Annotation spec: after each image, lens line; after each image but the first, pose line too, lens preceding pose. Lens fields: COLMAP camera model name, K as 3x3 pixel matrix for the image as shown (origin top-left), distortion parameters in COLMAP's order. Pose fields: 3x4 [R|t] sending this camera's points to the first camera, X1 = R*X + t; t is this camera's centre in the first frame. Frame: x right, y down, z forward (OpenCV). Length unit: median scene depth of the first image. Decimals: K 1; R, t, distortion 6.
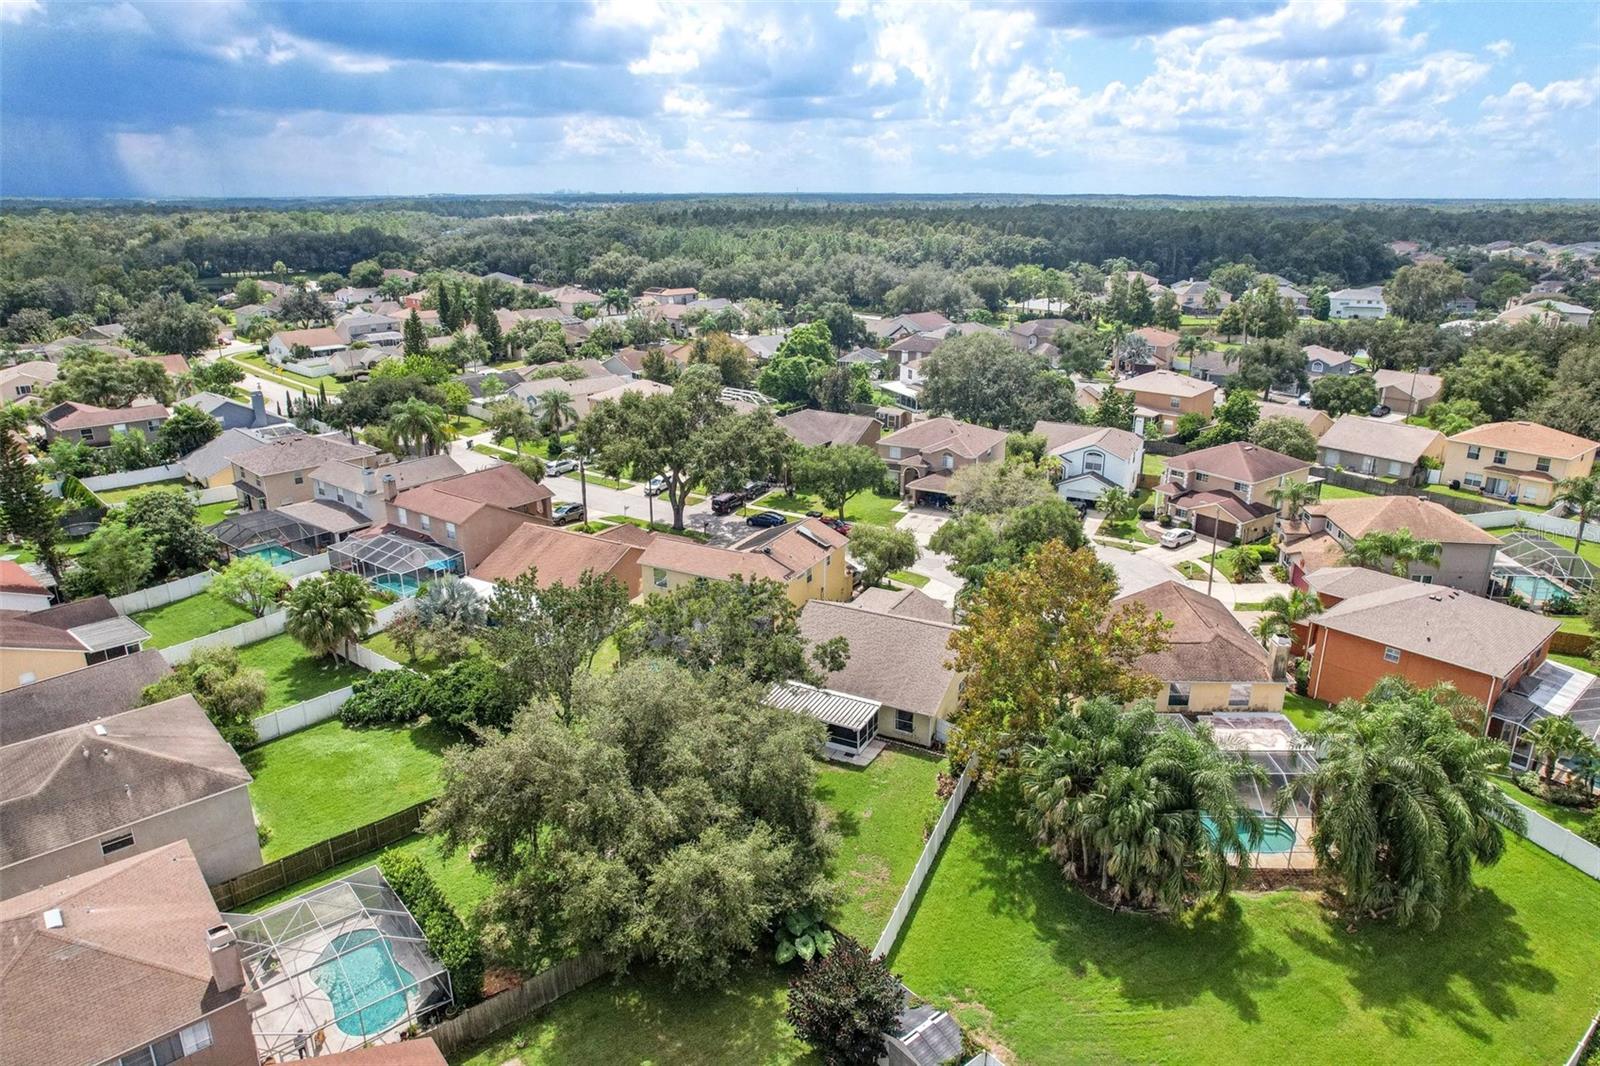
lens RADIAL K [[1041.0, 0, 796.8], [0, 1041.0, 533.0], [0, 0, 1]] dist [-0.086391, 0.077678]
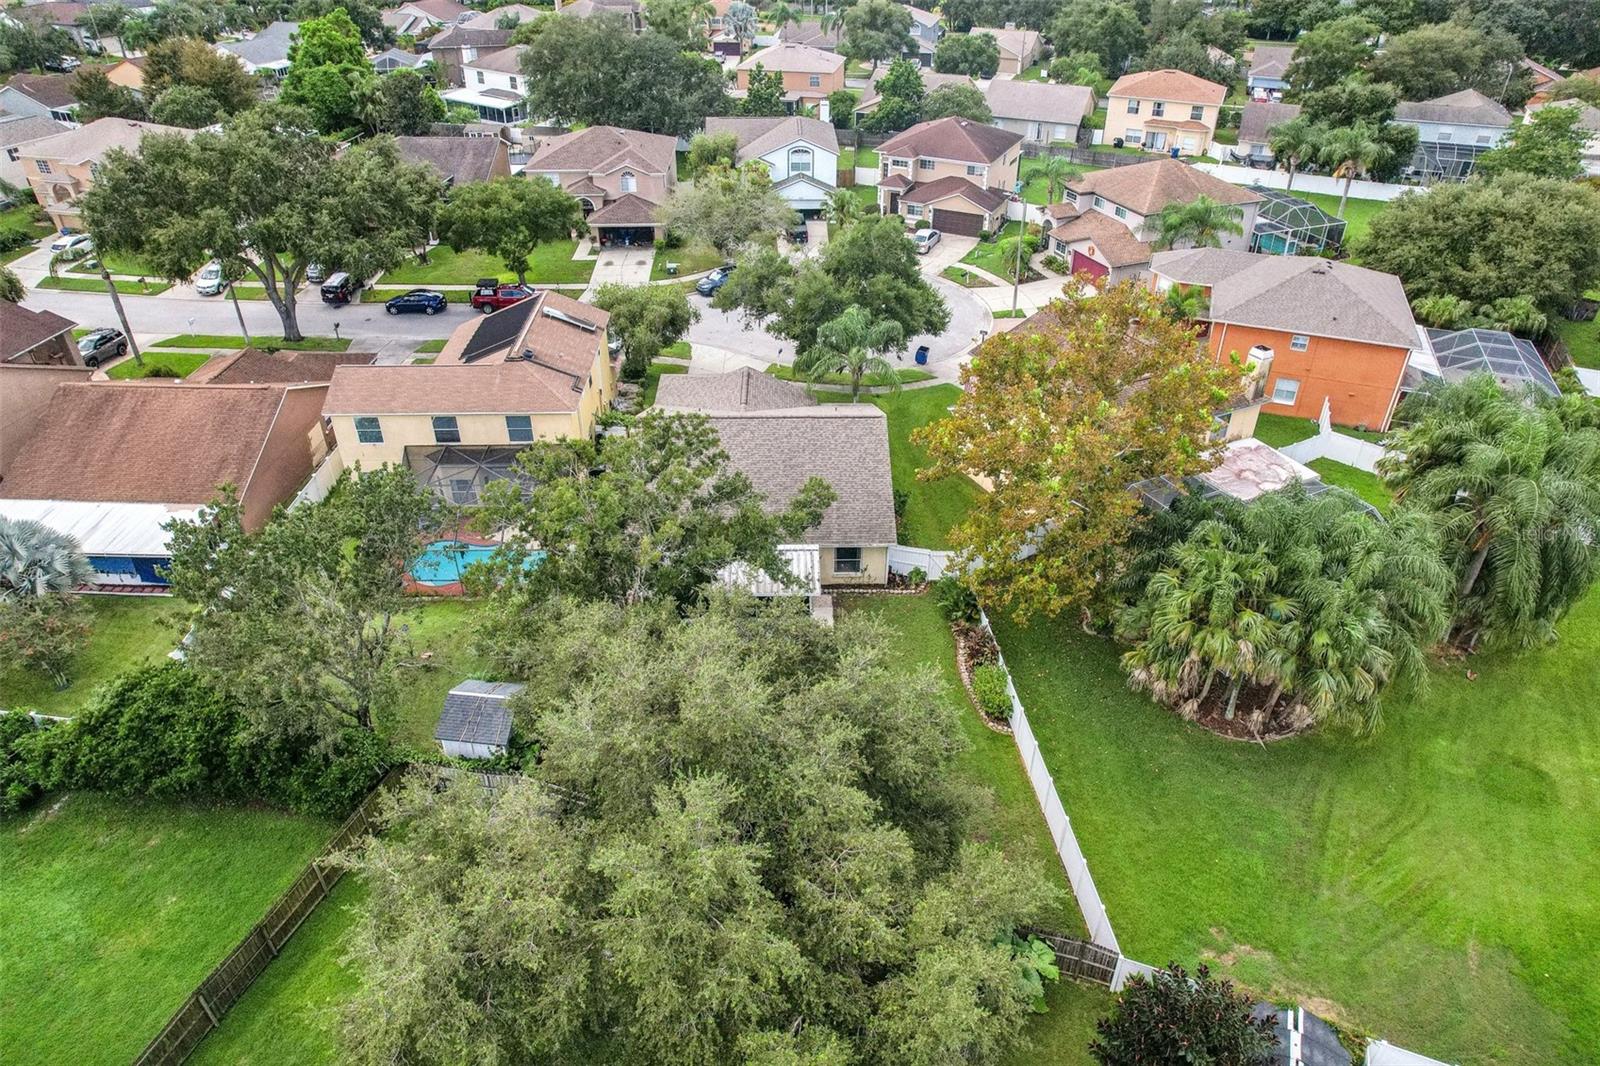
lens RADIAL K [[1041.0, 0, 796.8], [0, 1041.0, 533.0], [0, 0, 1]] dist [-0.086391, 0.077678]
pose [[0.875417, -0.263649, 0.405134, -0.124485], [0.147153, 0.943729, 0.296180, -0.032259], [-0.460424, -0.199664, 0.864953, 0.227899]]
